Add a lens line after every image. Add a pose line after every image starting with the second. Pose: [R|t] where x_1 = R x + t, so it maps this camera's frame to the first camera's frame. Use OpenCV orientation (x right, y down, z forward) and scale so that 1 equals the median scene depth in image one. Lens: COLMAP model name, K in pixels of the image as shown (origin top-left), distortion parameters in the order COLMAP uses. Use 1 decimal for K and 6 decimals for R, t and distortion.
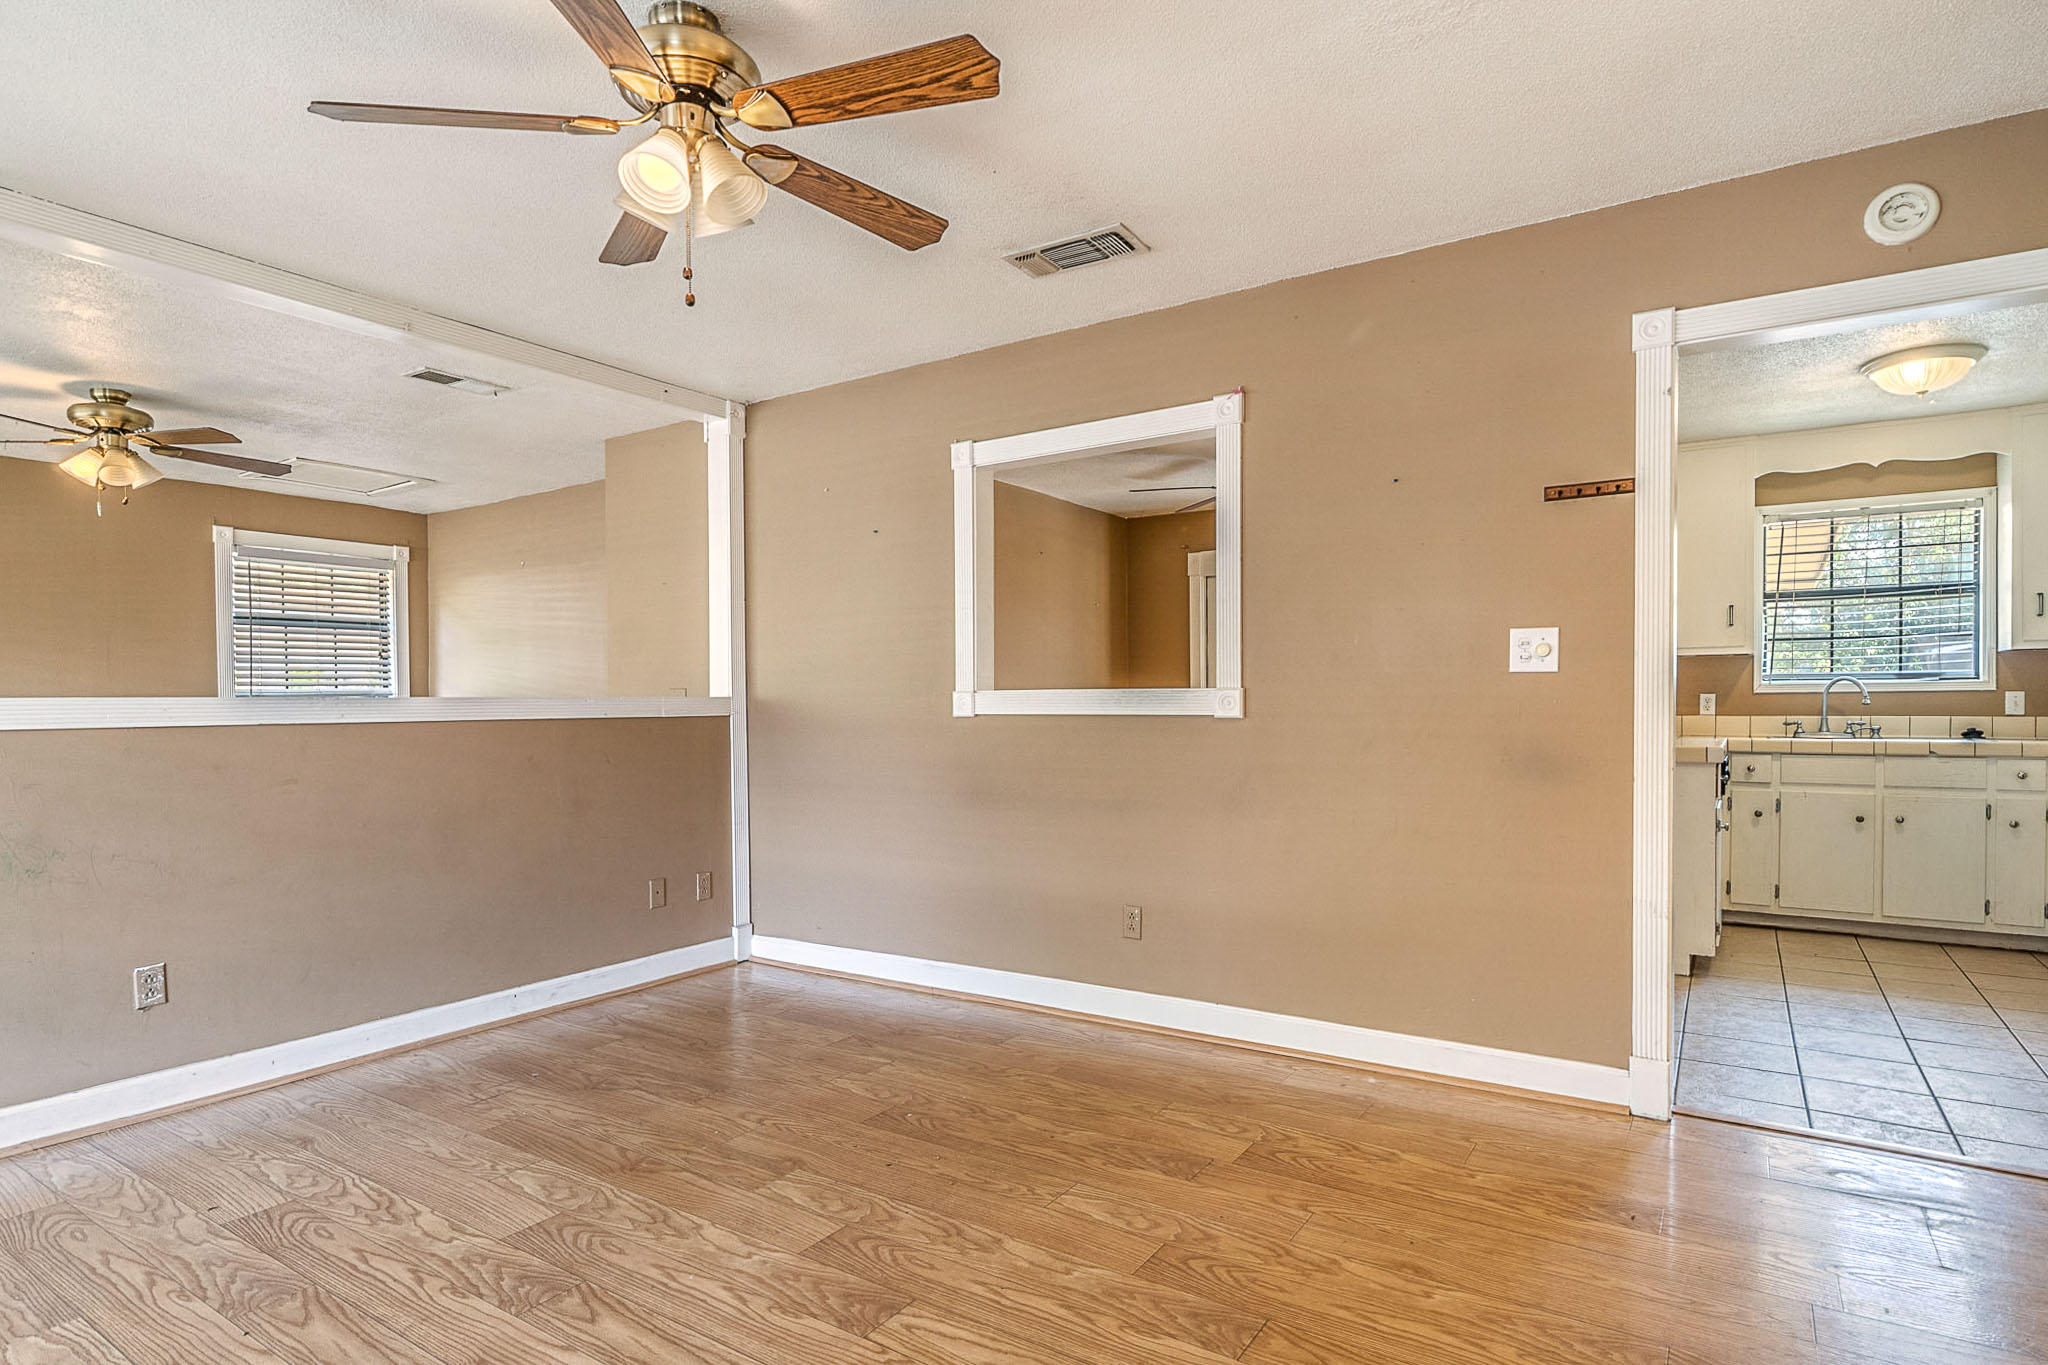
lens RADIAL K [[1071.6, 0, 1027.1], [0, 1071.6, 721.9], [0, 0, 1]] dist [-0.004378, -0.001412]
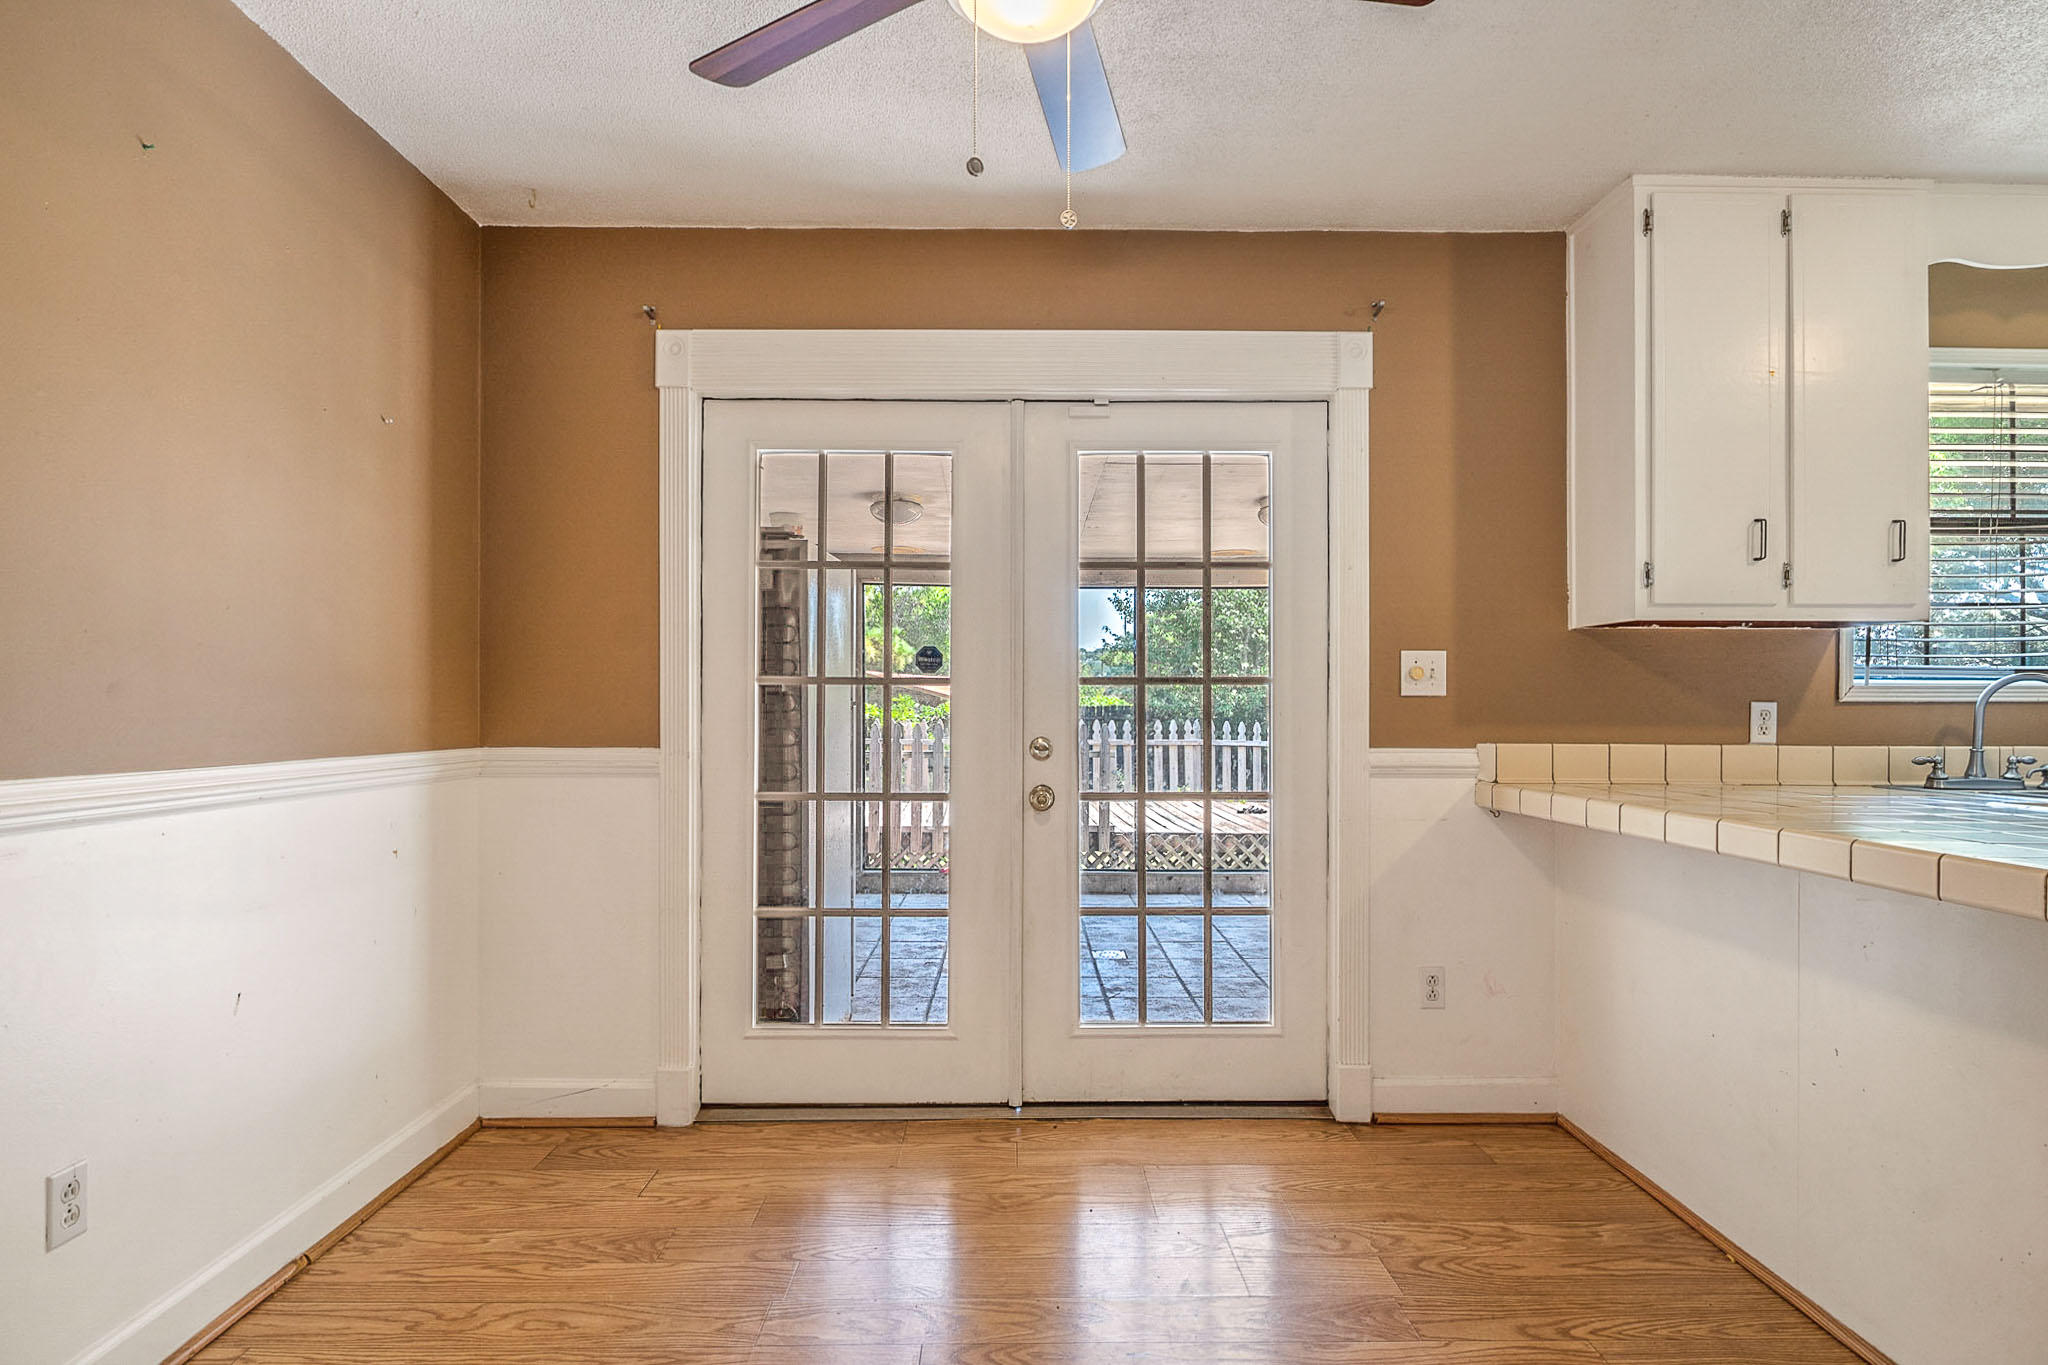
lens RADIAL K [[1075.4, 0, 1020.5], [0, 1075.4, 697.9], [0, 0, 1]] dist [-0.003077, -0.000632]
pose [[0.830464, 0.014727, 0.556878, 0.062525], [0.002111, 0.999560, -0.029583, -0.015695], [-0.557069, 0.025743, 0.830067, 0.859543]]
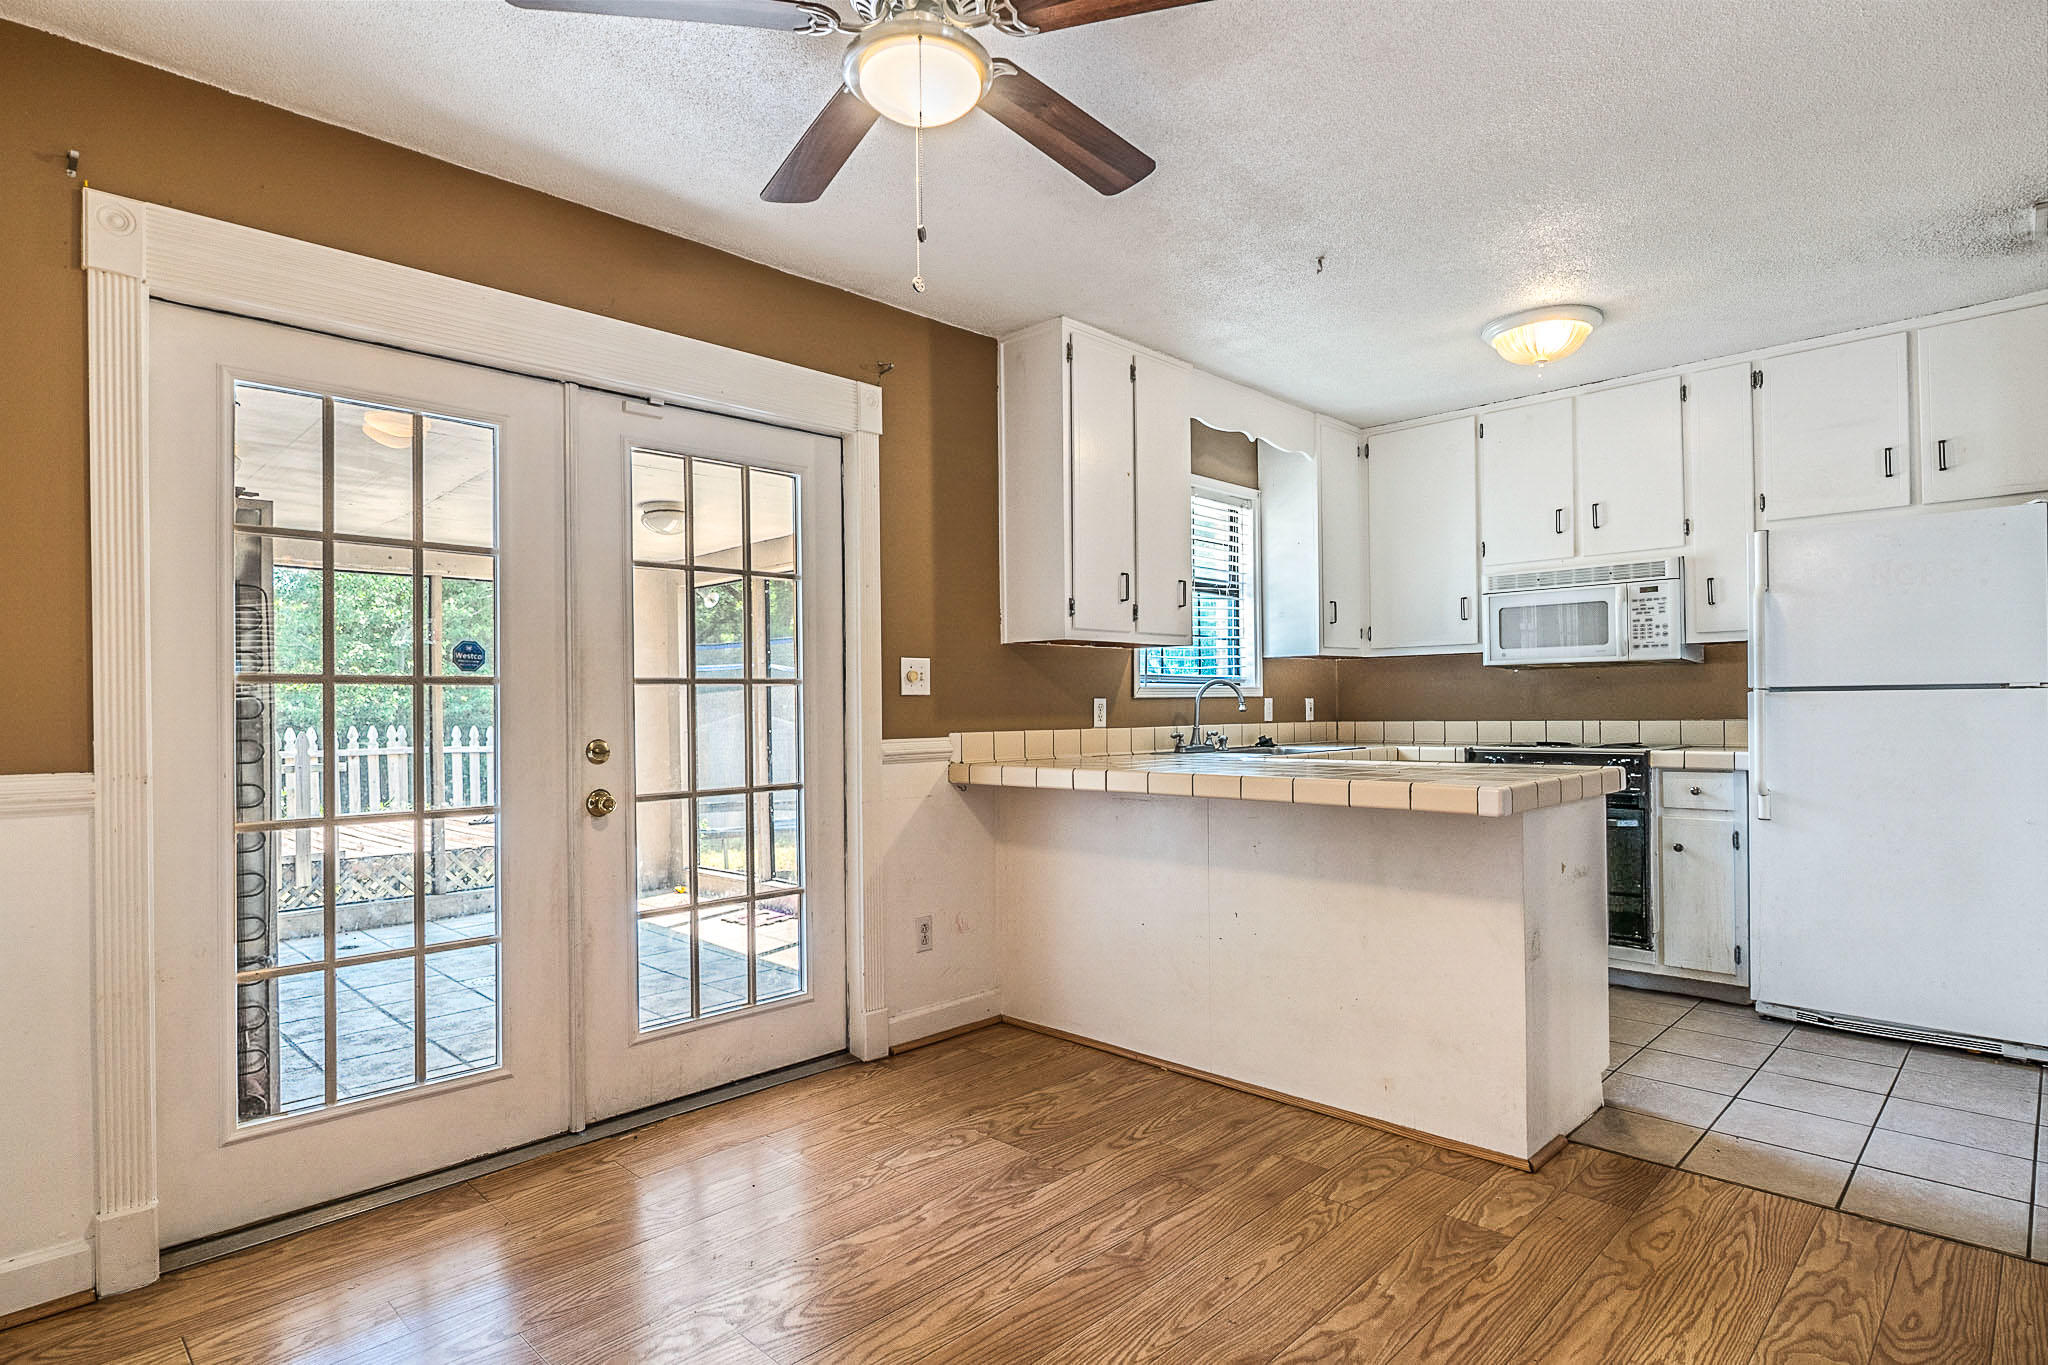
lens RADIAL K [[1072.1, 0, 1020.0], [0, 1072.1, 696.4], [0, 0, 1]] dist [0.000065, -0.002315]
pose [[0.196282, 0.013415, 0.980456, -0.106335], [0.029237, 0.999382, -0.019527, -0.016864], [-0.980112, 0.032498, 0.195768, 1.012643]]
